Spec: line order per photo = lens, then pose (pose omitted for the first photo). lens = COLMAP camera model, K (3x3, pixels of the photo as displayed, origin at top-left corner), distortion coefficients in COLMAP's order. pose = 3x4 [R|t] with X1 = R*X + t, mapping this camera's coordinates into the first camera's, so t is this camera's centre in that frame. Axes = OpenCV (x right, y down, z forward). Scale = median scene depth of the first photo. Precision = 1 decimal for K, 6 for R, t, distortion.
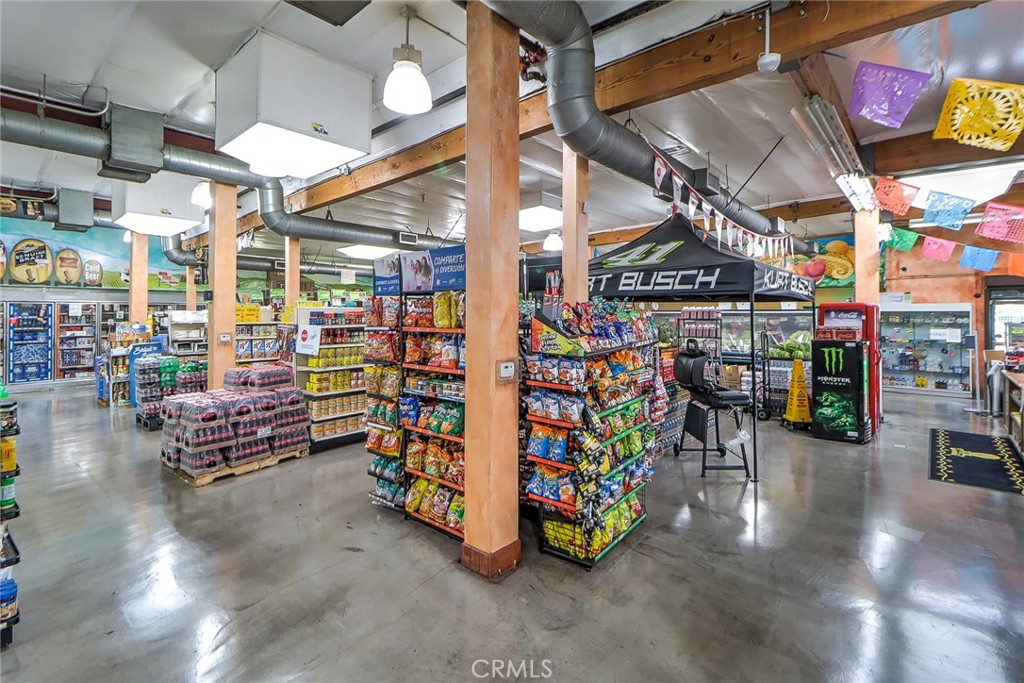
lens RADIAL K [[469.4, 0, 511.4], [0, 469.4, 309.2], [0, 0, 1]] dist [-0.000056, 0.000042]
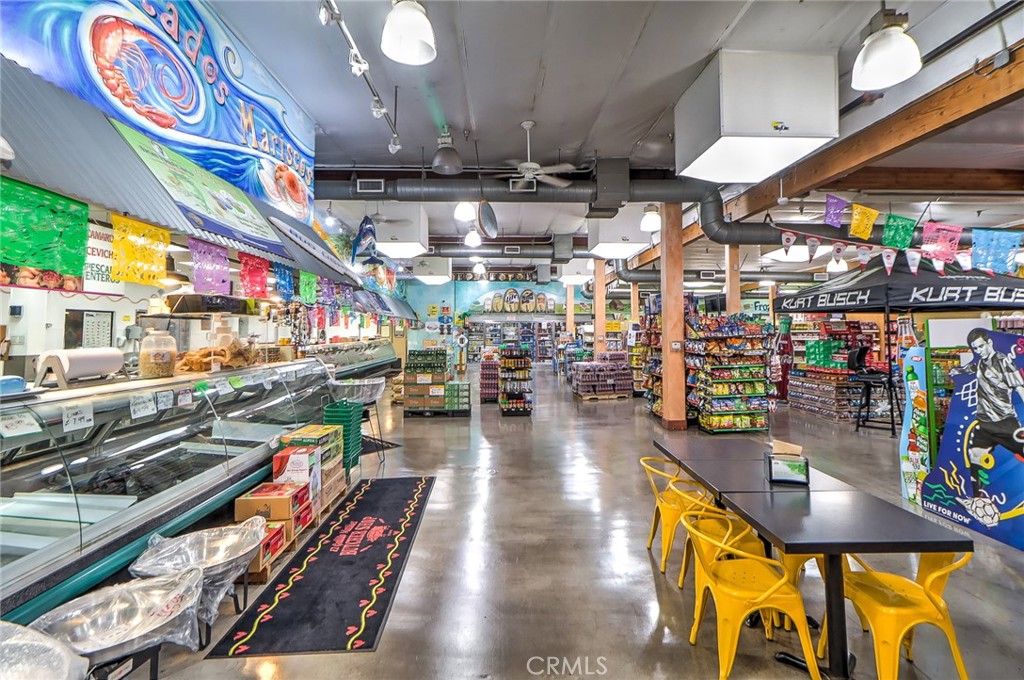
lens RADIAL K [[469.4, 0, 511.4], [0, 469.4, 307.7], [0, 0, 1]] dist [-0.000056, 0.000042]
pose [[0.682237, -0.037823, -0.730152, 0.646489], [0.008924, 0.999017, -0.043412, 0.018206], [0.731077, 0.023102, 0.681904, -0.687753]]
